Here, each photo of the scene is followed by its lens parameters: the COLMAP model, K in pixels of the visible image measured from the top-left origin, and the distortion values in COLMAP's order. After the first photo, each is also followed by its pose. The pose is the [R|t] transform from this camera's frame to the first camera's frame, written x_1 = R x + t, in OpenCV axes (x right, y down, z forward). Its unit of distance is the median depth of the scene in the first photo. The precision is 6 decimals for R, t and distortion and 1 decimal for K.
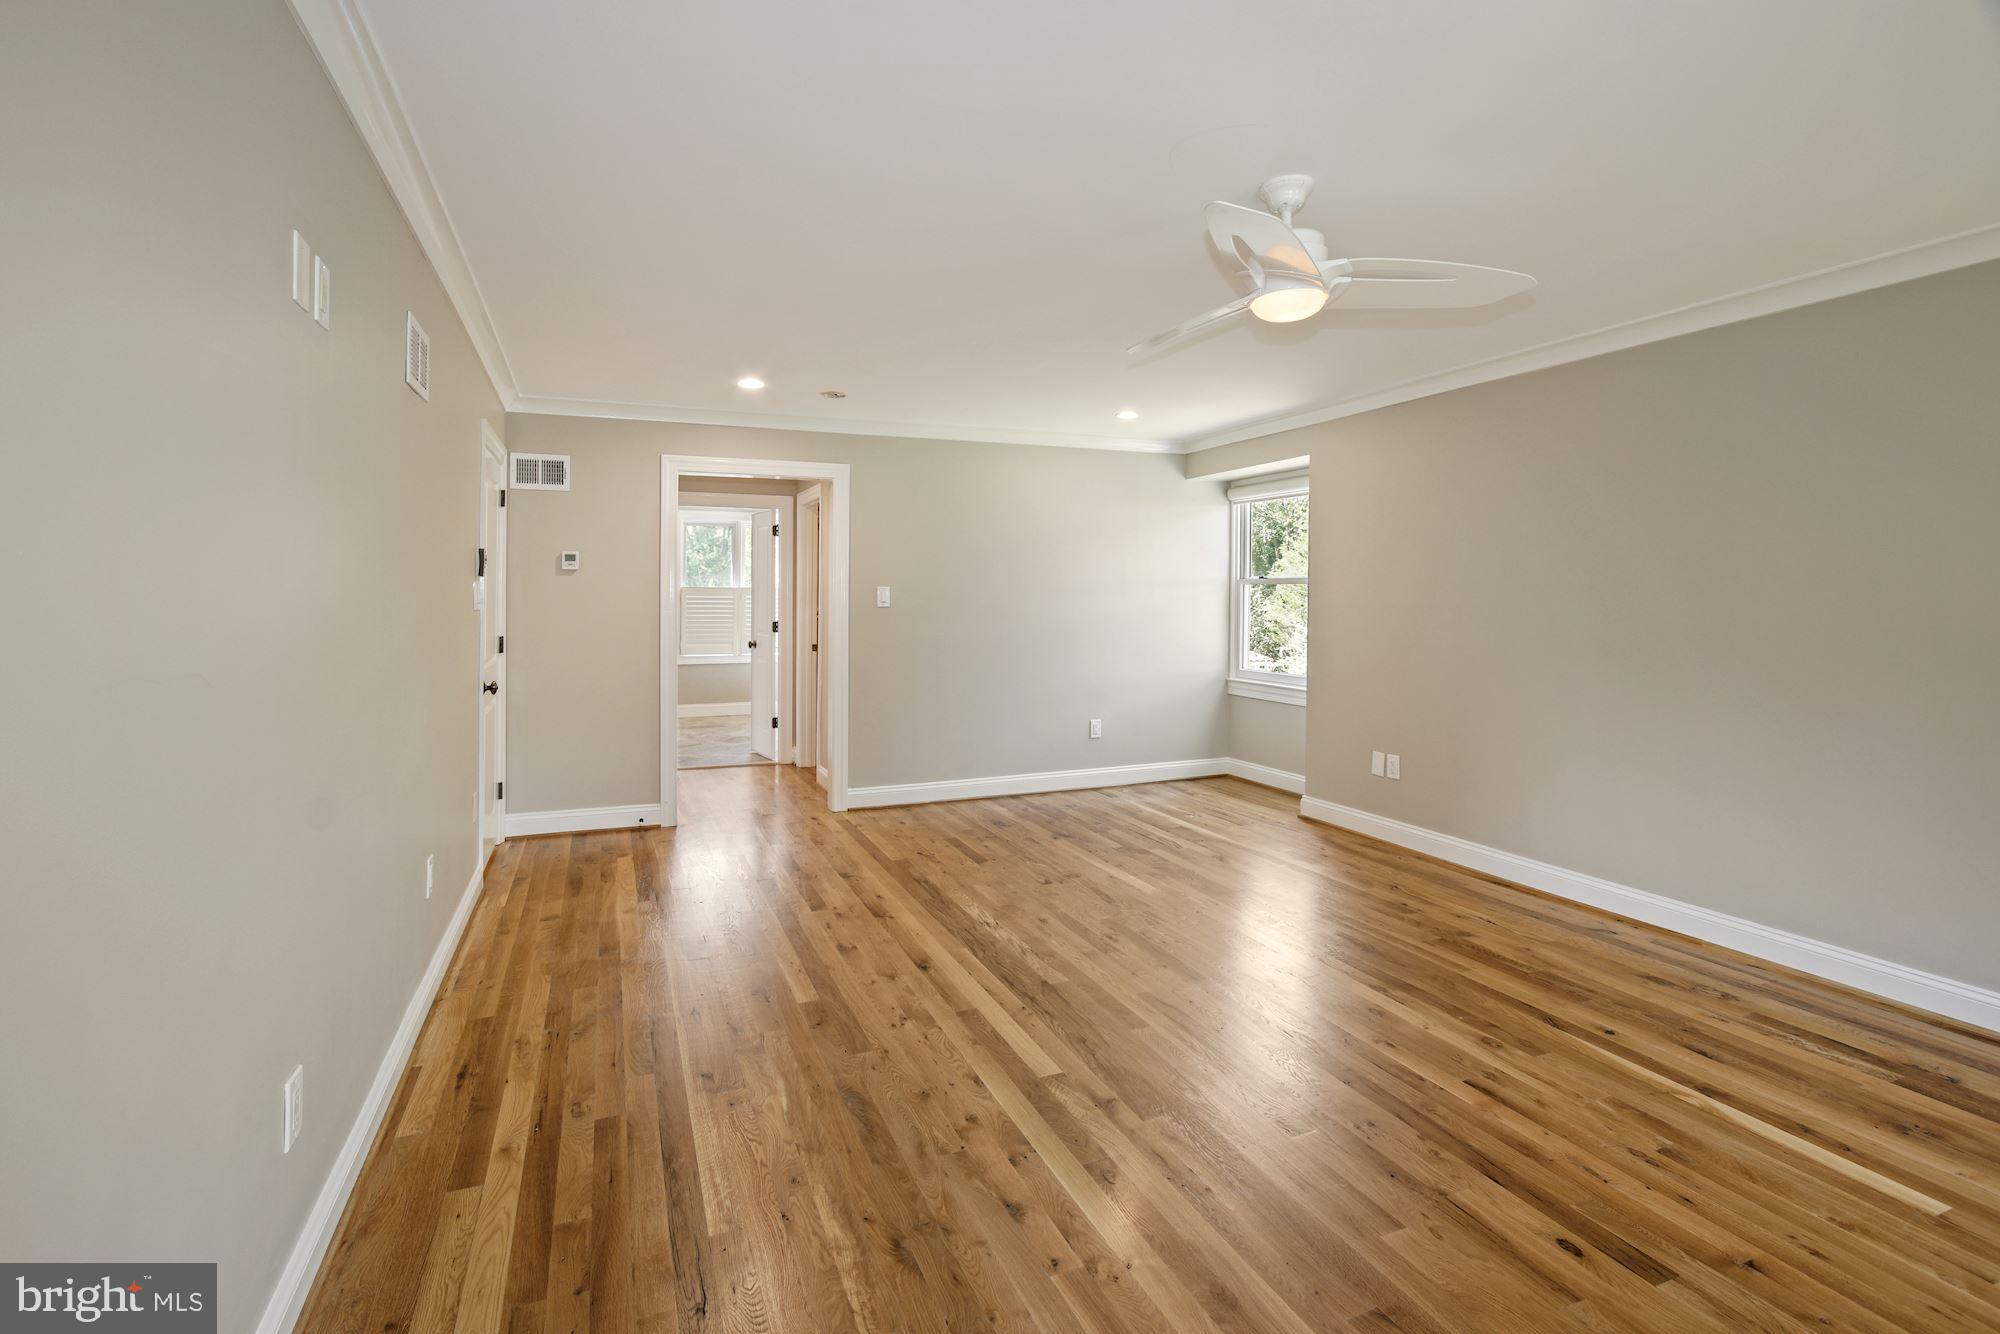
lens RADIAL K [[915.2, 0, 998.4], [0, 915.2, 606.5], [0, 0, 1]] dist [0.004073, 0.000712]
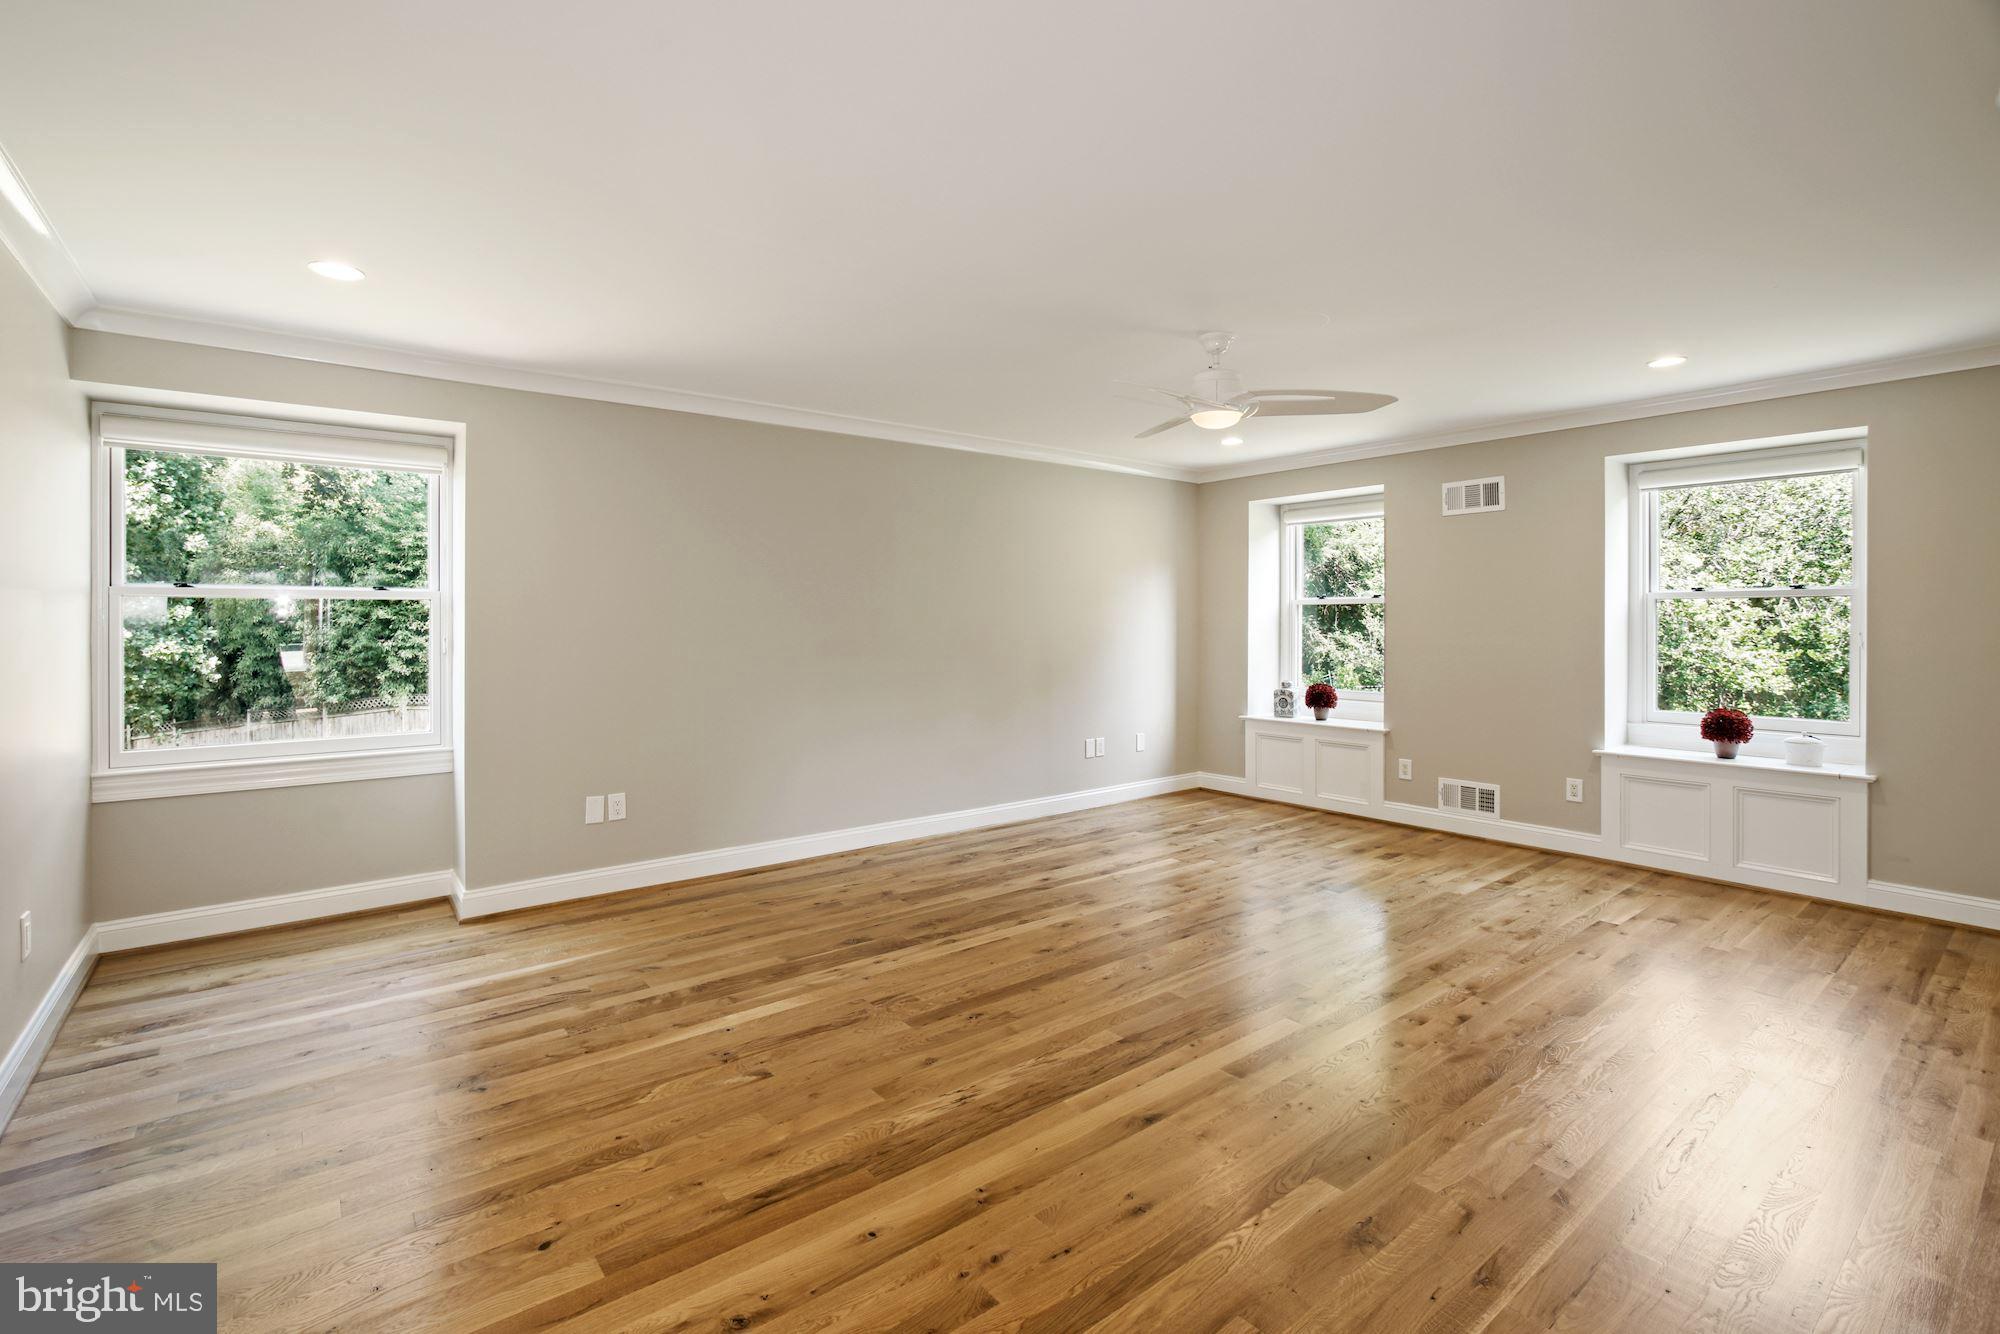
lens RADIAL K [[888.3, 0, 952.1], [0, 888.3, 630.7], [0, 0, 1]] dist [0.000326, 0.000072]
pose [[-0.234952, -0.008085, 0.971973, -0.636485], [0.013236, 0.999846, 0.011516, -0.004521], [-0.971917, 0.015570, -0.234809, 1.147359]]
